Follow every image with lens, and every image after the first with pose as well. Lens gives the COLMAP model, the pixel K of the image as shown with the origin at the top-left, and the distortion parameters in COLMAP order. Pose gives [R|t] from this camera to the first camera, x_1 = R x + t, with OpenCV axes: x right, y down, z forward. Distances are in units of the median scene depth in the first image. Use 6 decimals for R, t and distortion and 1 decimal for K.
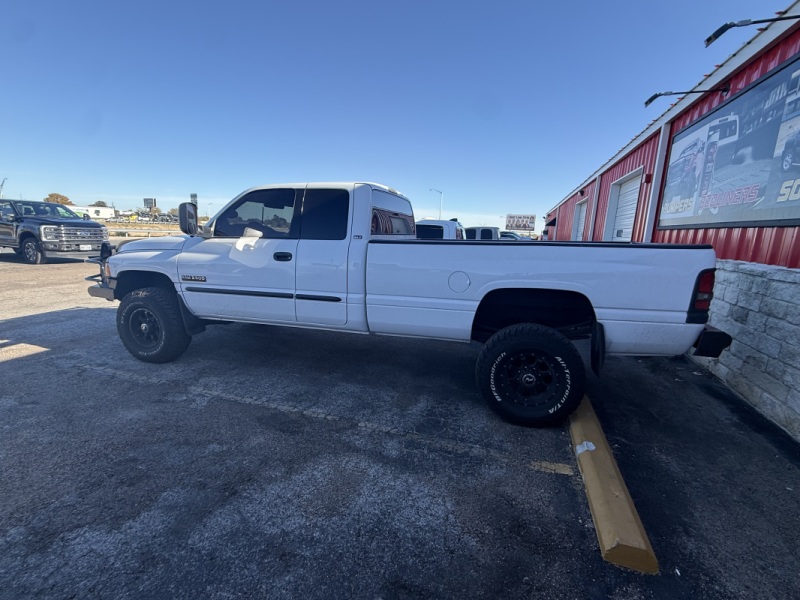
lens RADIAL K [[367.8, 0, 400.0], [0, 367.8, 300.0], [0, 0, 1]] dist [0.001902, 0.000542]
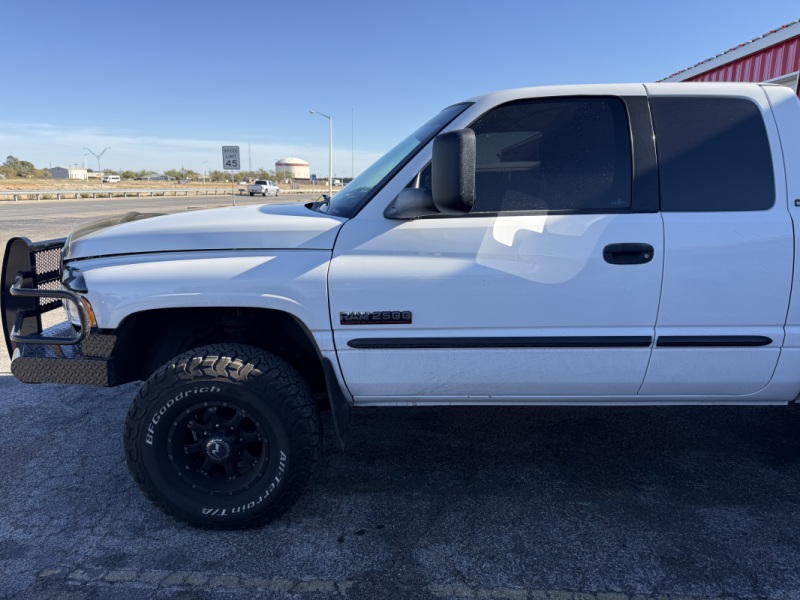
lens RADIAL K [[573.5, 0, 400.0], [0, 573.5, 300.0], [0, 0, 1]] dist [0.065029, -0.079493]
pose [[0.965421, -0.080835, 0.247849, -0.714557], [0.074756, 0.996627, 0.033857, -0.101212], [-0.249750, -0.014158, 0.968207, 0.381028]]
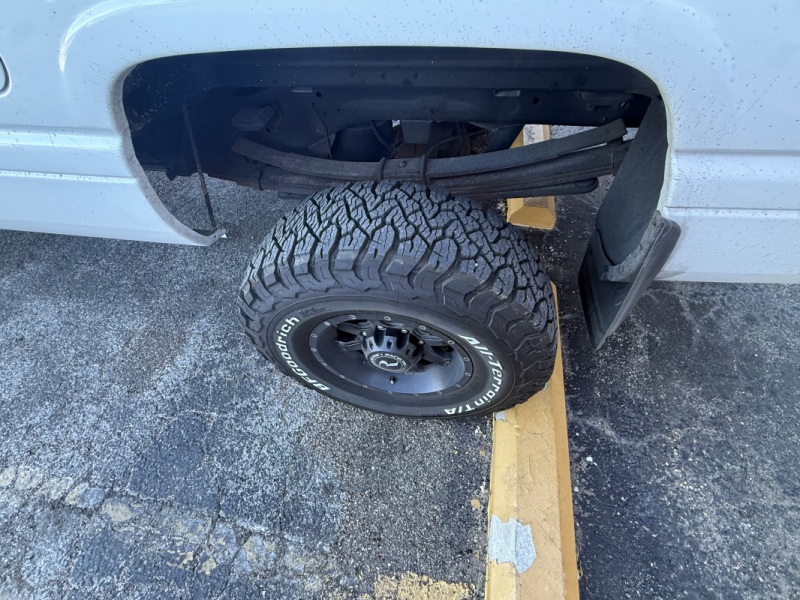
lens RADIAL K [[367.8, 0, 400.0], [0, 367.8, 300.0], [0, 0, 1]] dist [0.001902, 0.000542]
pose [[0.990745, -0.134555, 0.017845, 0.293017], [0.086728, 0.728686, 0.679335, -0.045068], [-0.104412, -0.671500, 0.733612, 0.634827]]
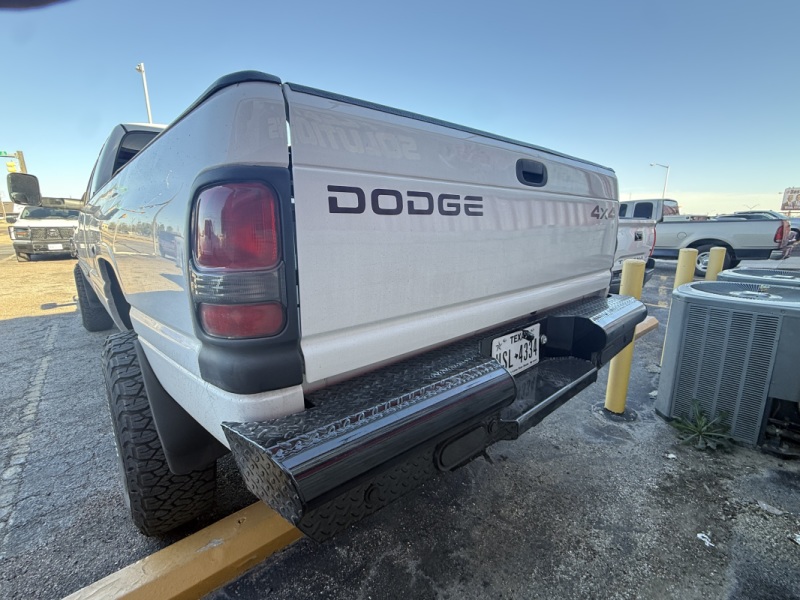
lens RADIAL K [[367.8, 0, 400.0], [0, 367.8, 300.0], [0, 0, 1]] dist [0.001902, 0.000542]
pose [[0.852658, 0.068088, -0.518013, 0.764880], [-0.060838, 0.997666, 0.030993, -0.010916], [0.518915, 0.005089, 0.854811, 0.608928]]
